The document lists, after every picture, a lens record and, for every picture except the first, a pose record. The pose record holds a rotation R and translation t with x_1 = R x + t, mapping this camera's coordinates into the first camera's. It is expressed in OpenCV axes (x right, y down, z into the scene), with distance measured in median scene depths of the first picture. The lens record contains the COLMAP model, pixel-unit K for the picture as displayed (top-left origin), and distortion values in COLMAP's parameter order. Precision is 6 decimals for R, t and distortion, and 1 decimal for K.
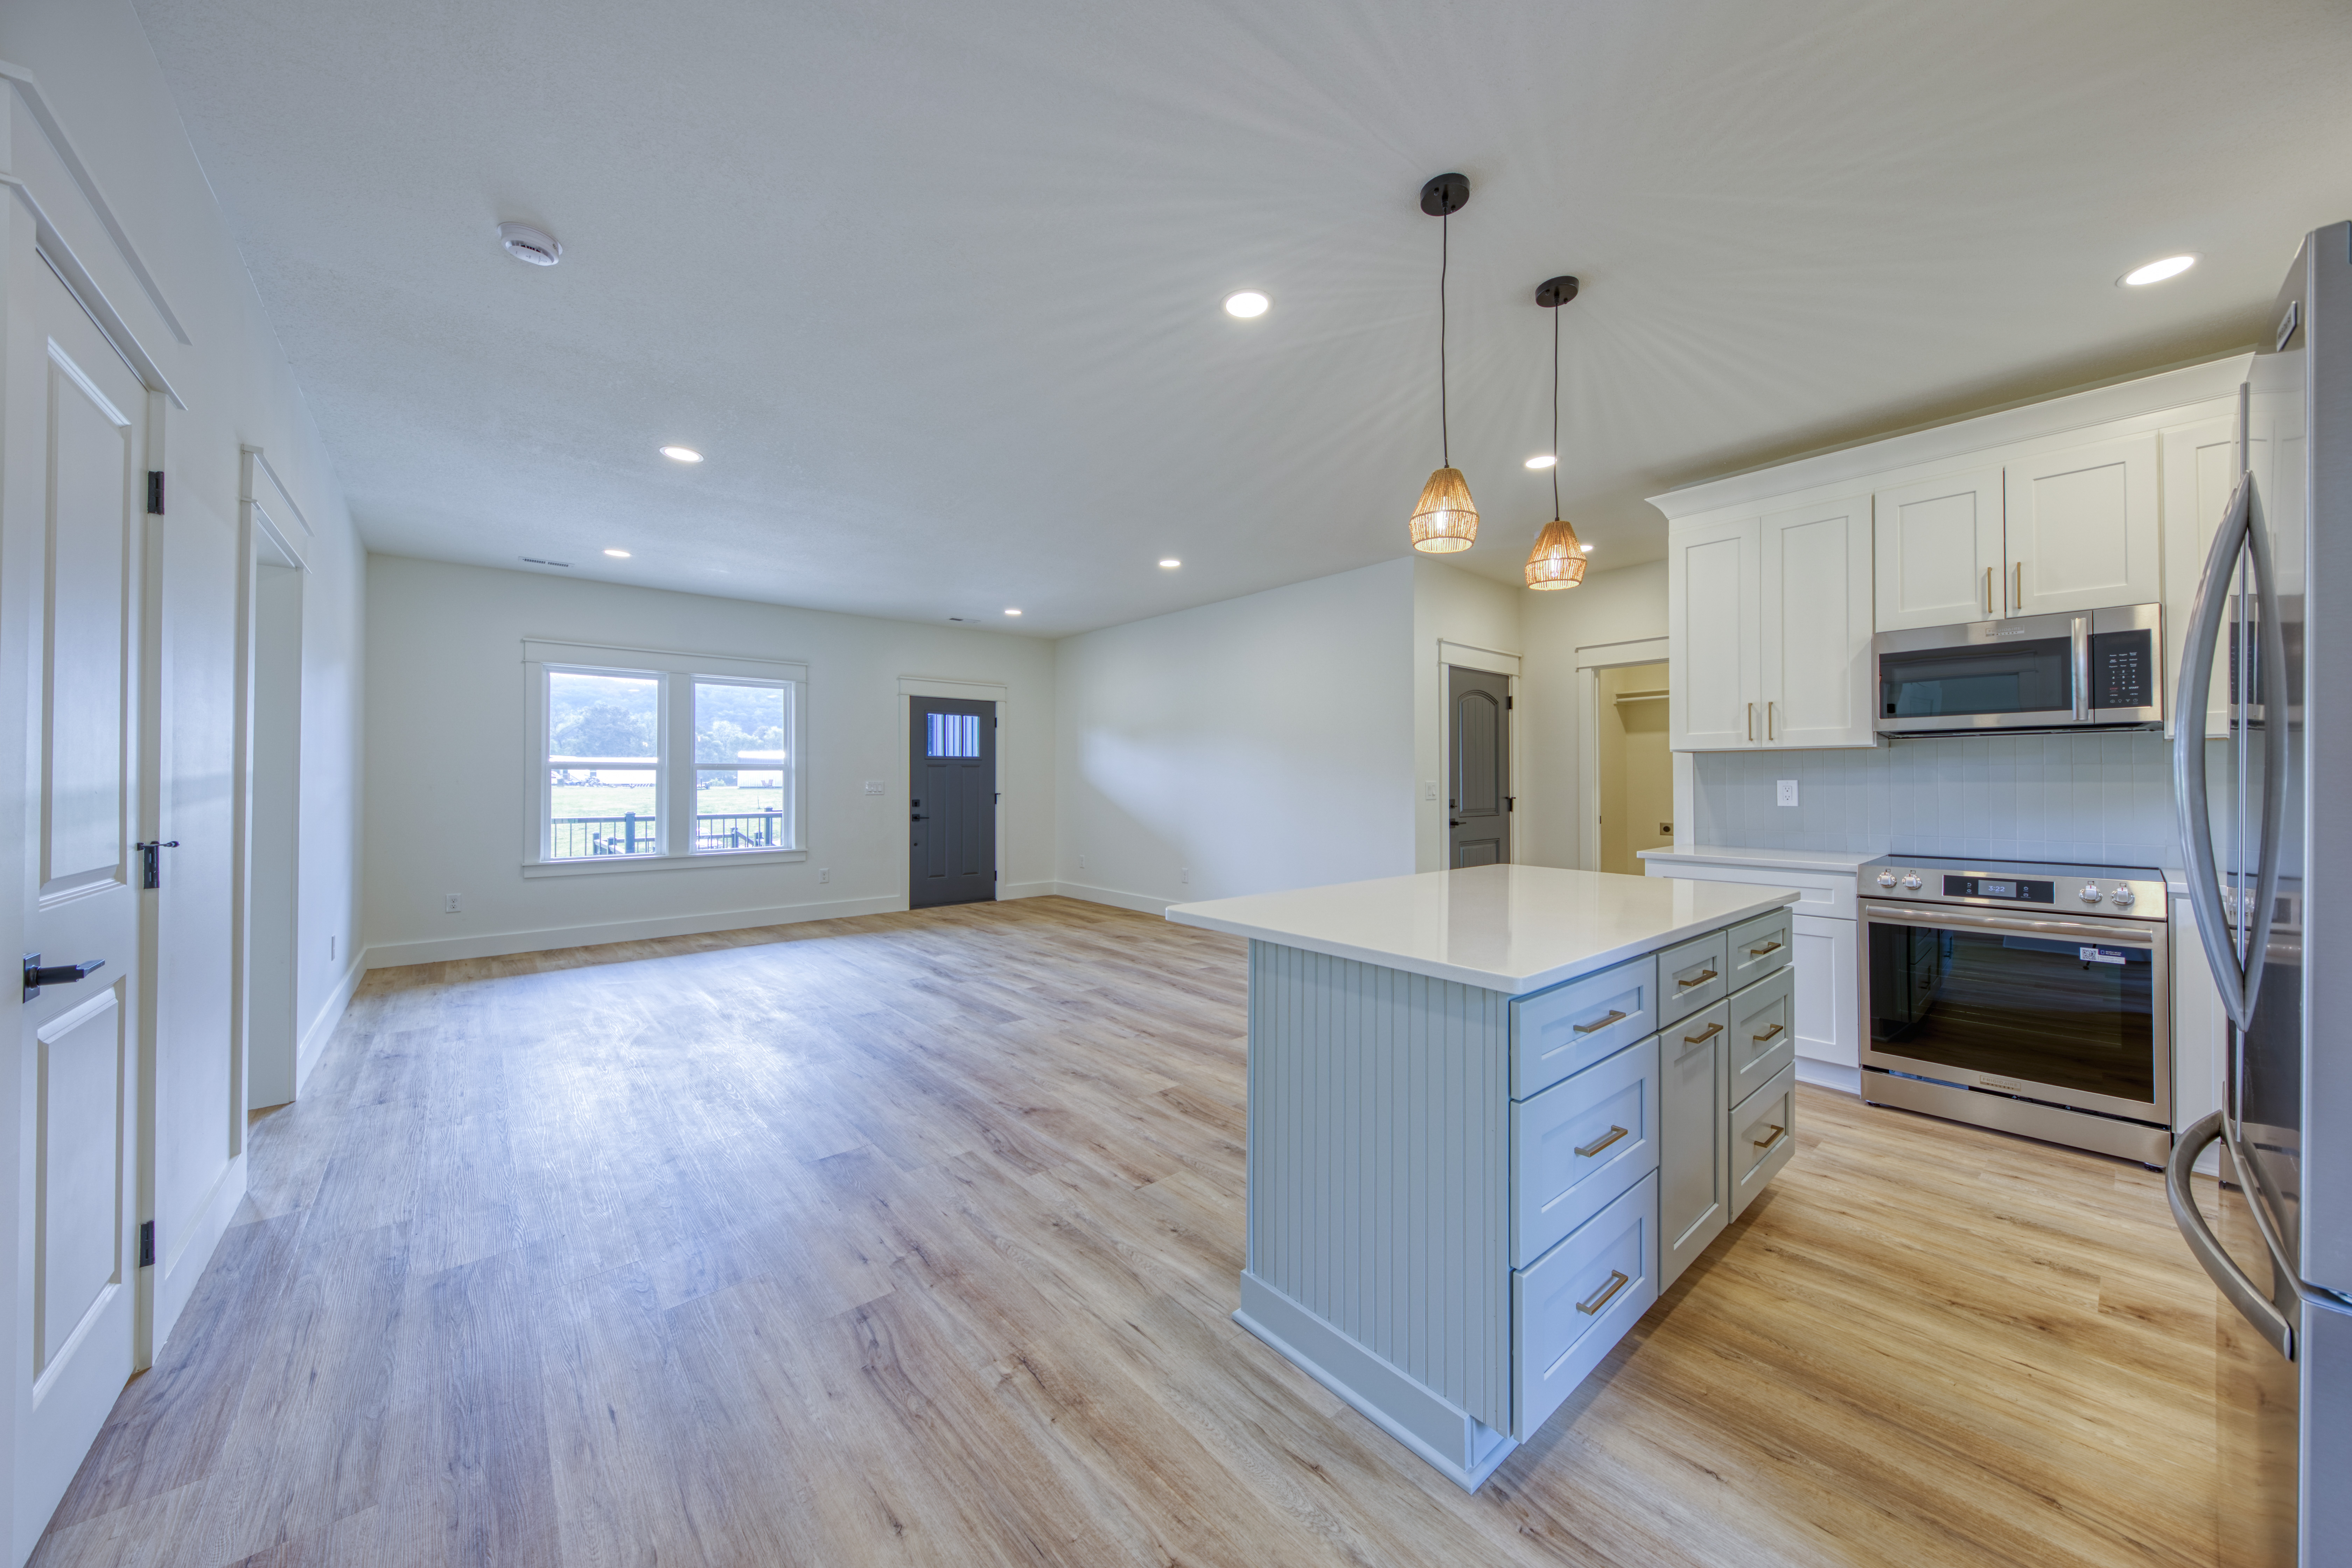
lens RADIAL K [[822.5, 0, 1186.0], [0, 822.5, 793.4], [0, 0, 1]] dist [0.011601, -0.003411]
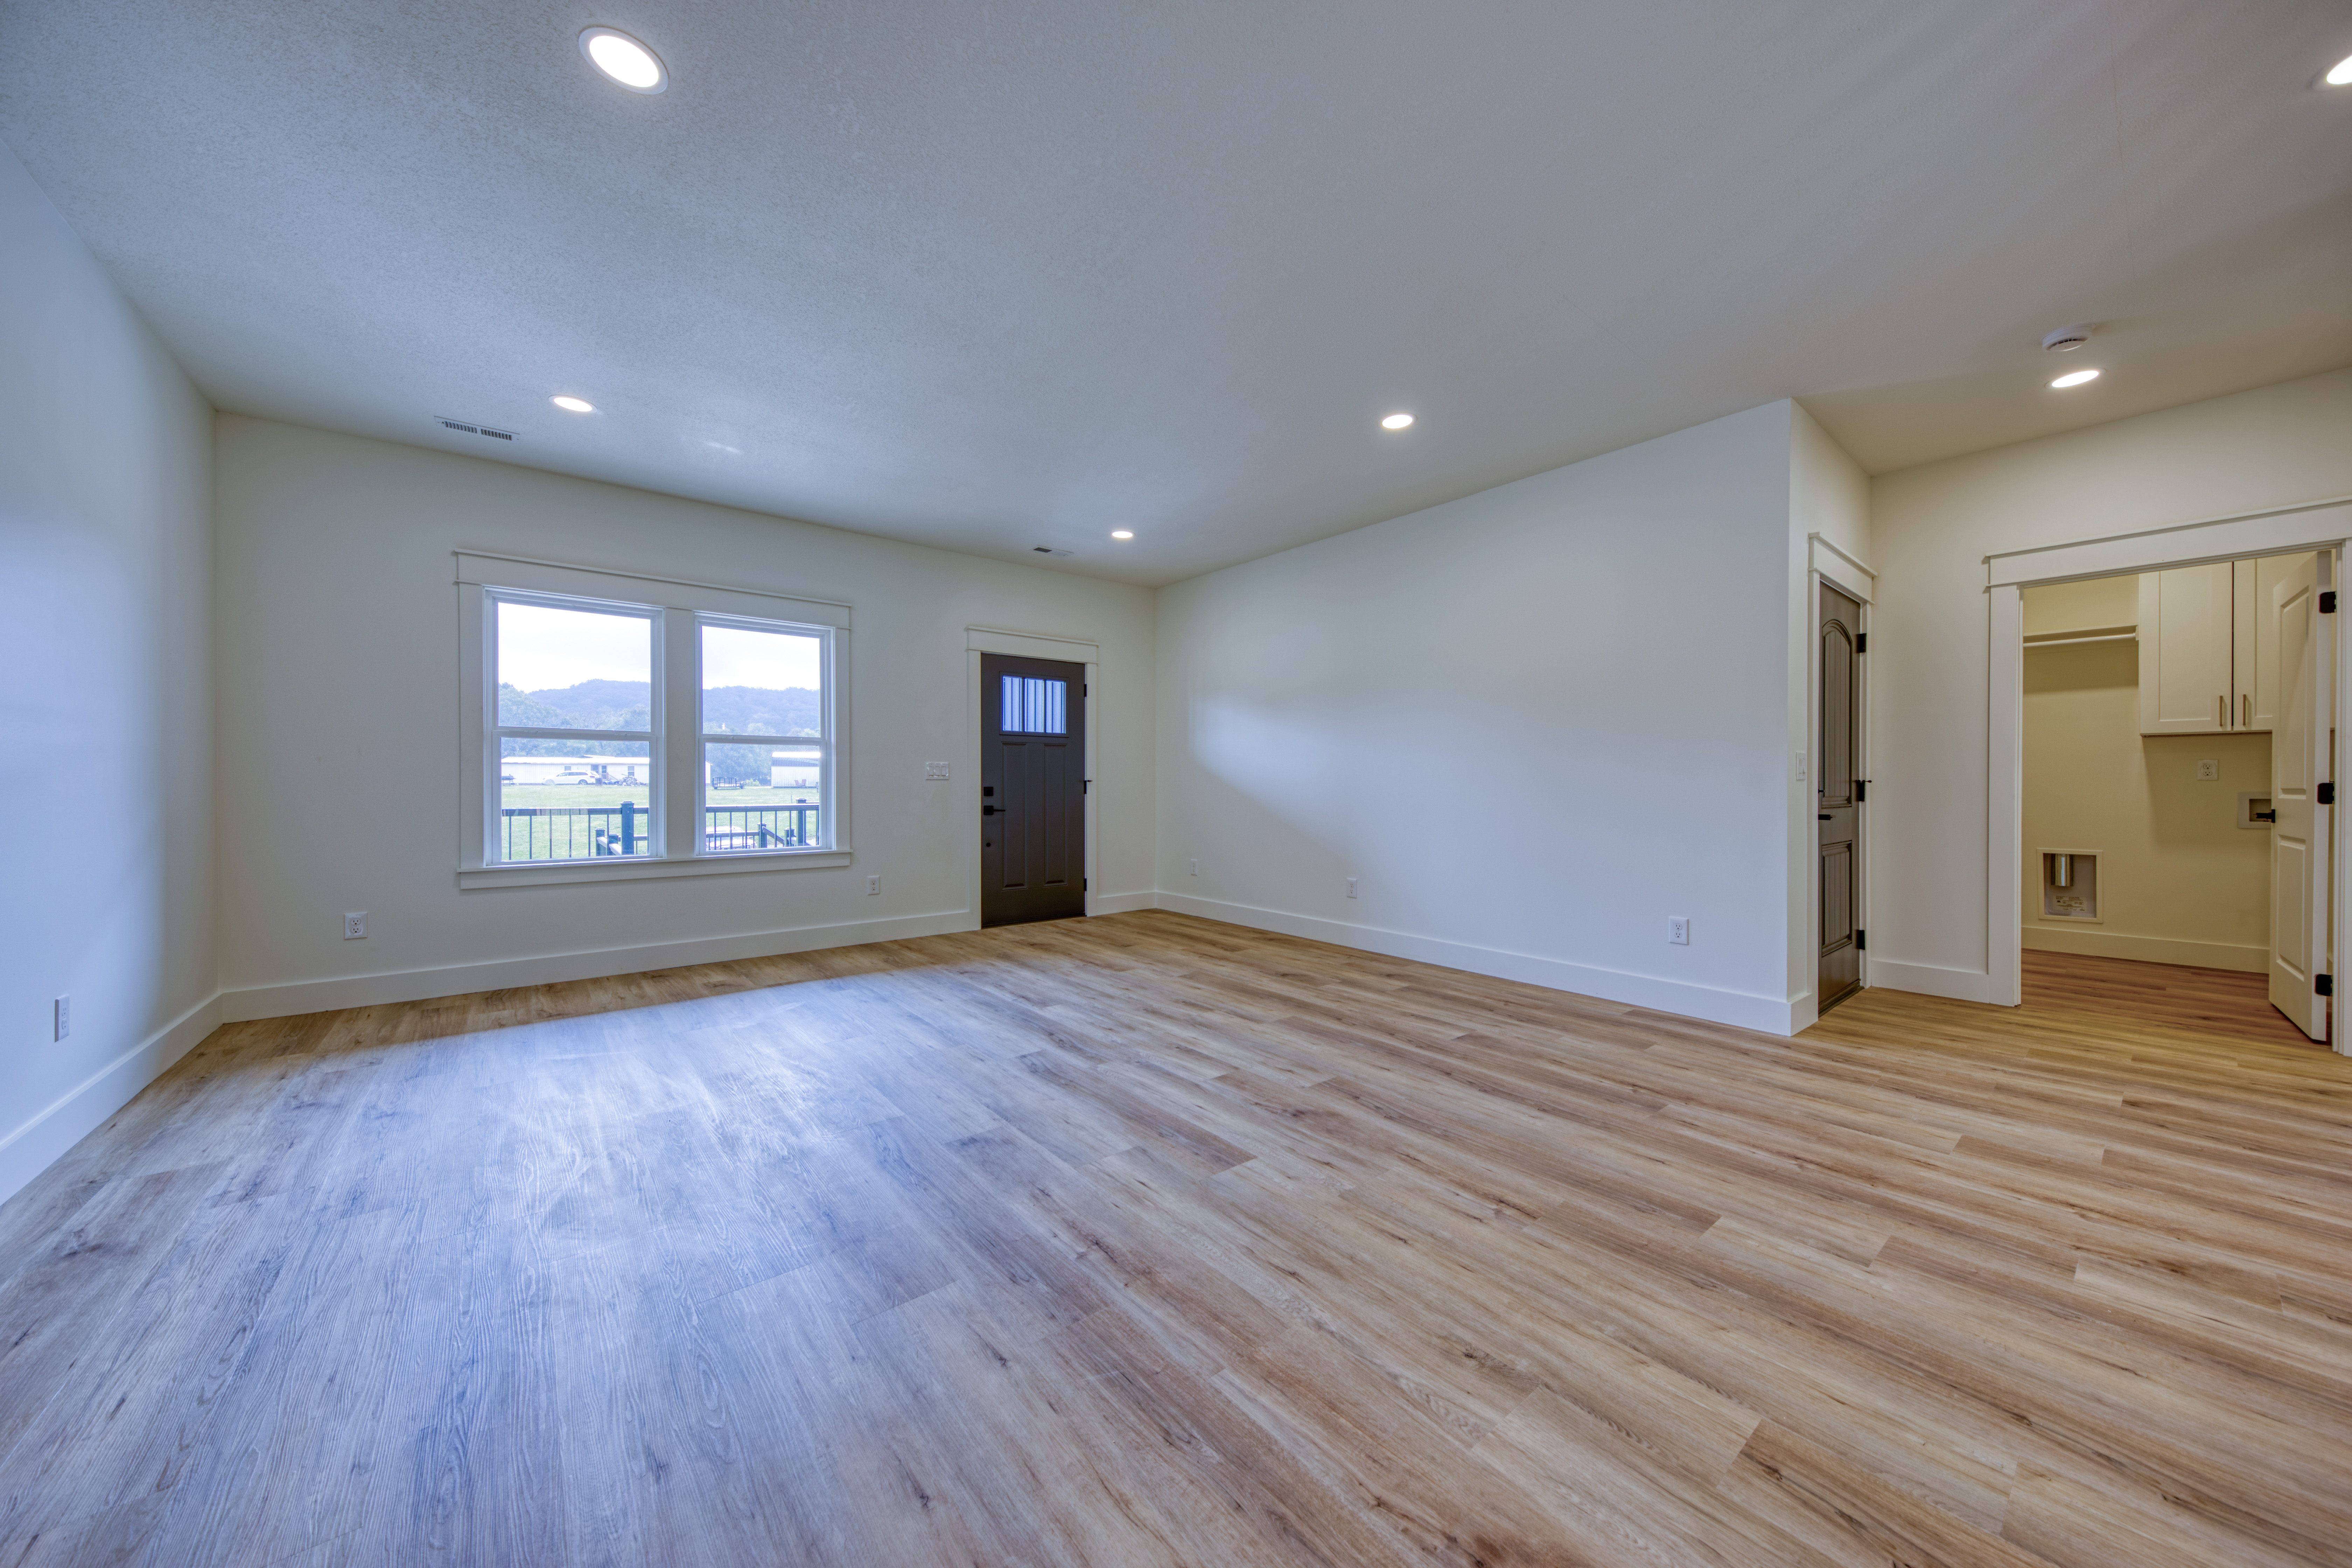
lens RADIAL K [[822.5, 0, 1182.4], [0, 822.5, 806.8], [0, 0, 1]] dist [0.011601, -0.003411]
pose [[0.999437, 0.004326, -0.033272, -0.171650], [-0.003856, 0.999892, 0.014184, 0.020781], [0.033329, -0.014048, 0.999346, 0.335312]]
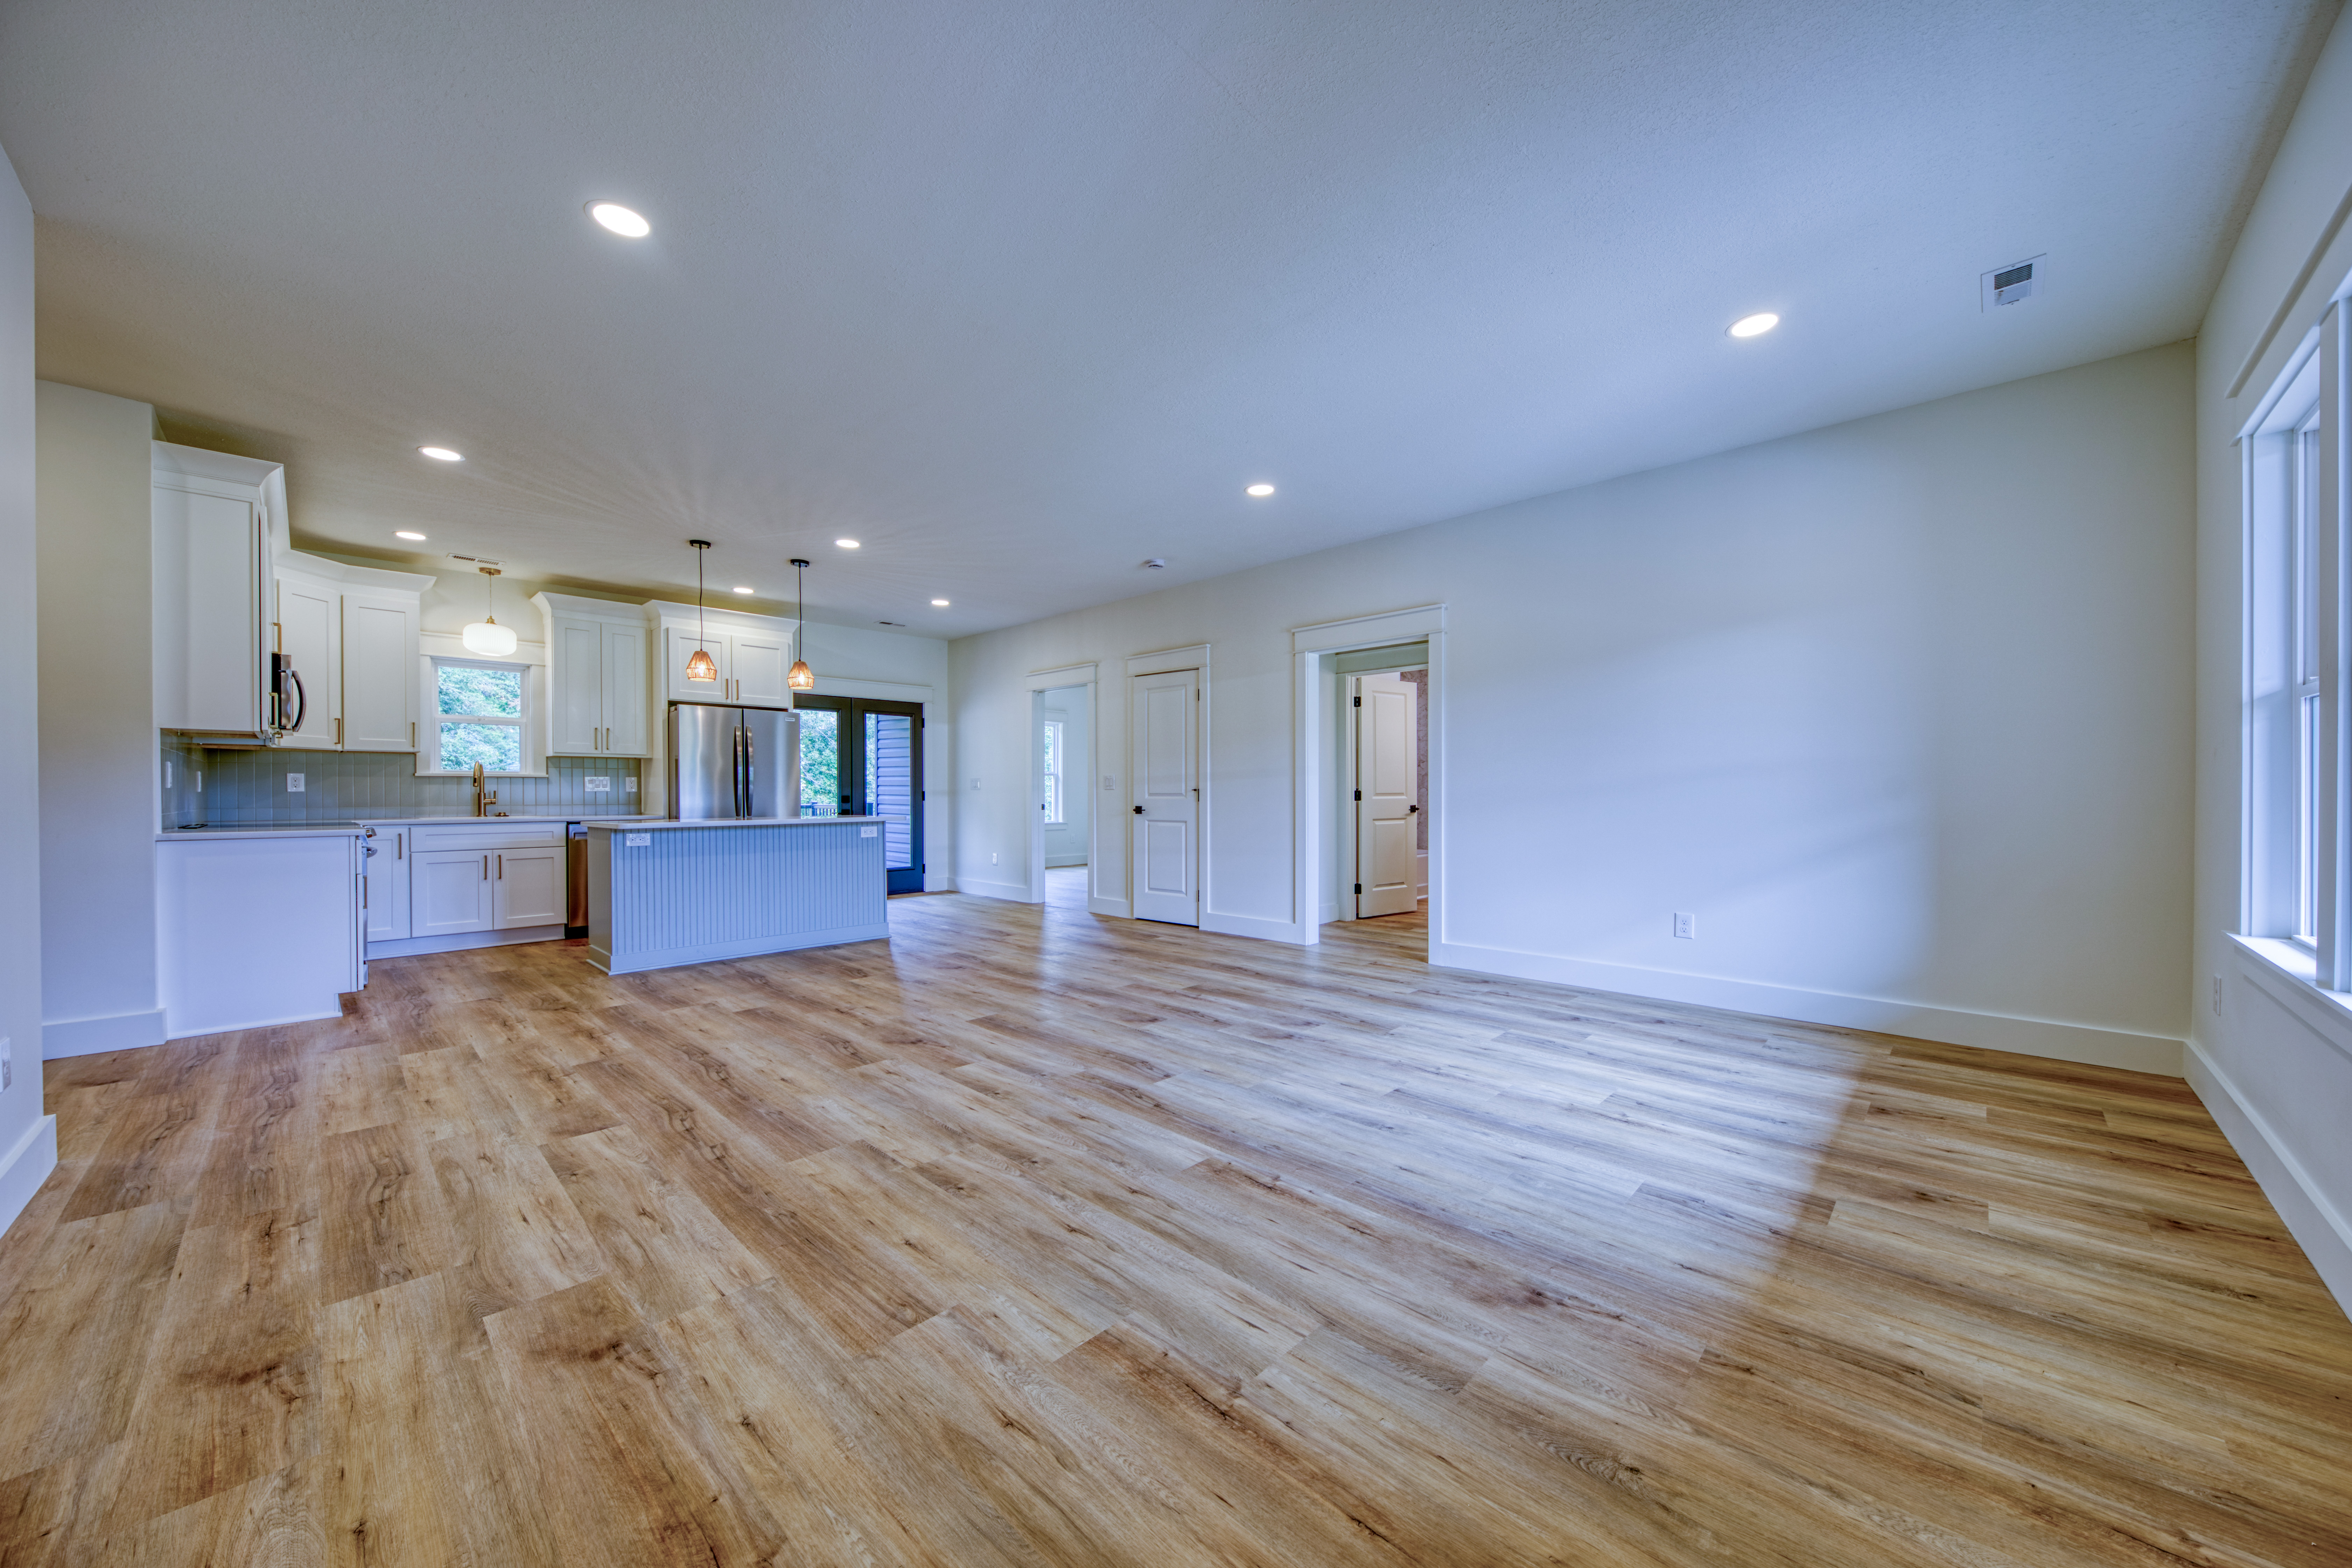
lens RADIAL K [[822.5, 0, 1211.2], [0, 822.5, 794.9], [0, 0, 1]] dist [0.011601, -0.003411]
pose [[-0.991750, 0.005343, -0.128074, -0.263145], [0.003372, 0.999873, 0.015603, 0.008929], [0.128141, 0.015042, -0.991642, 1.464006]]
